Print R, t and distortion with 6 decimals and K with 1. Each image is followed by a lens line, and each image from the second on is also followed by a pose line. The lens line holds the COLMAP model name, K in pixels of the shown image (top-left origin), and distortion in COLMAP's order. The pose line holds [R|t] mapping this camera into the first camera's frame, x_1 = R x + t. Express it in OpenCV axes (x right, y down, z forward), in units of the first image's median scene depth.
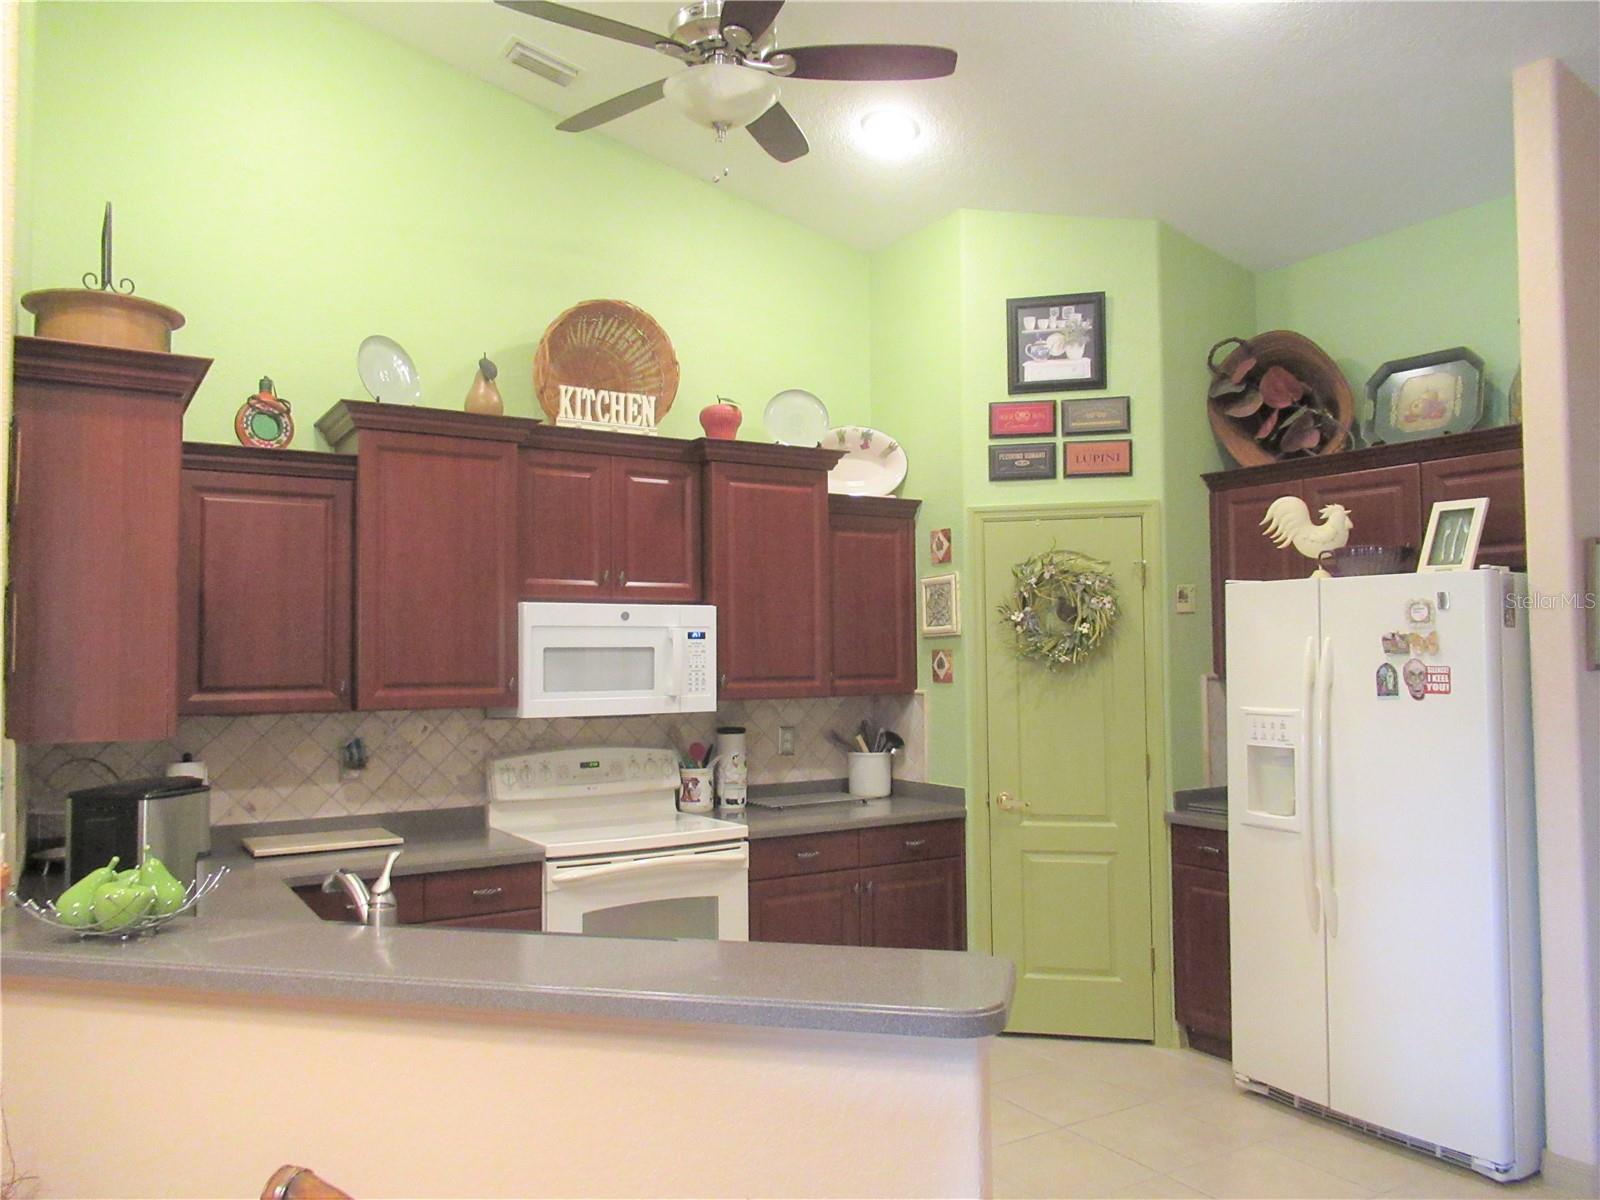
lens RADIAL K [[1195.2, 0, 781.6], [0, 1195.2, 606.9], [0, 0, 1]] dist [-0.022476, 0.021252]
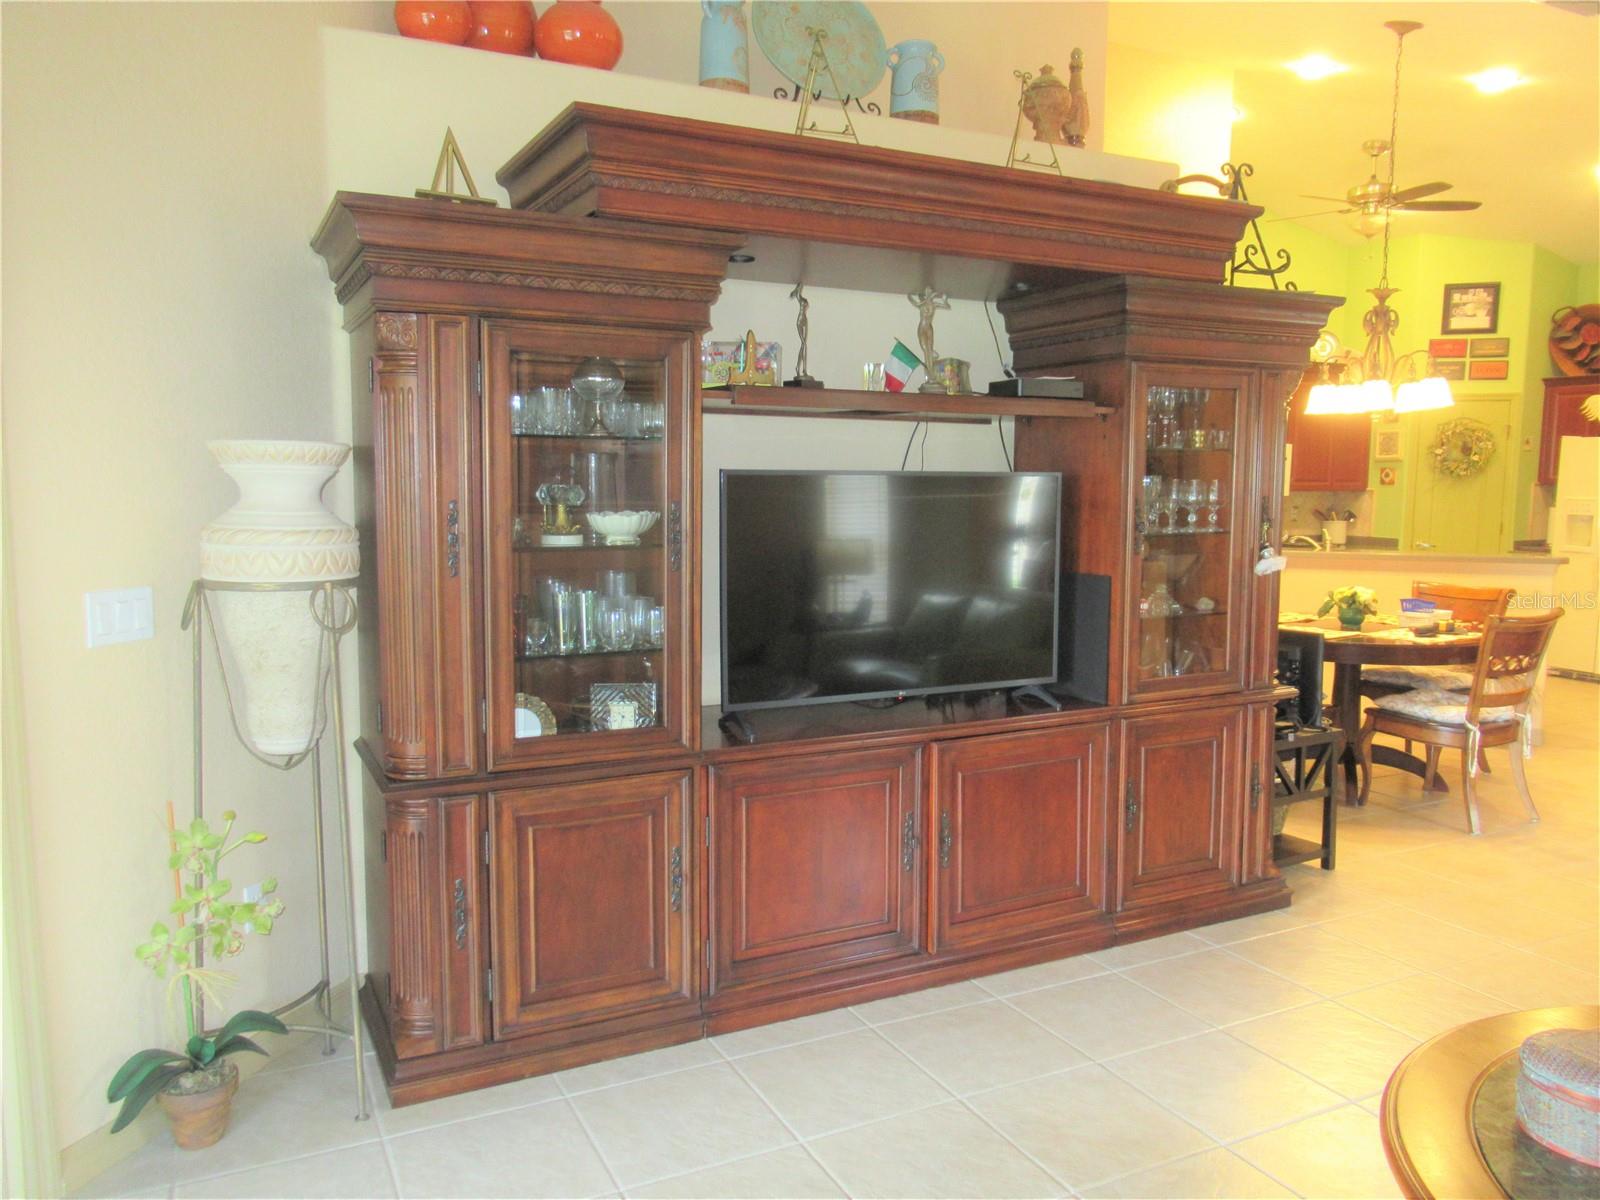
lens RADIAL K [[1195.2, 0, 784.5], [0, 1195.2, 607.4], [0, 0, 1]] dist [-0.022476, 0.021252]
pose [[0.996128, 0.026641, -0.083787, -0.741630], [-0.013694, 0.988369, 0.151456, -0.020728], [0.086847, -0.149723, 0.984906, -1.120785]]
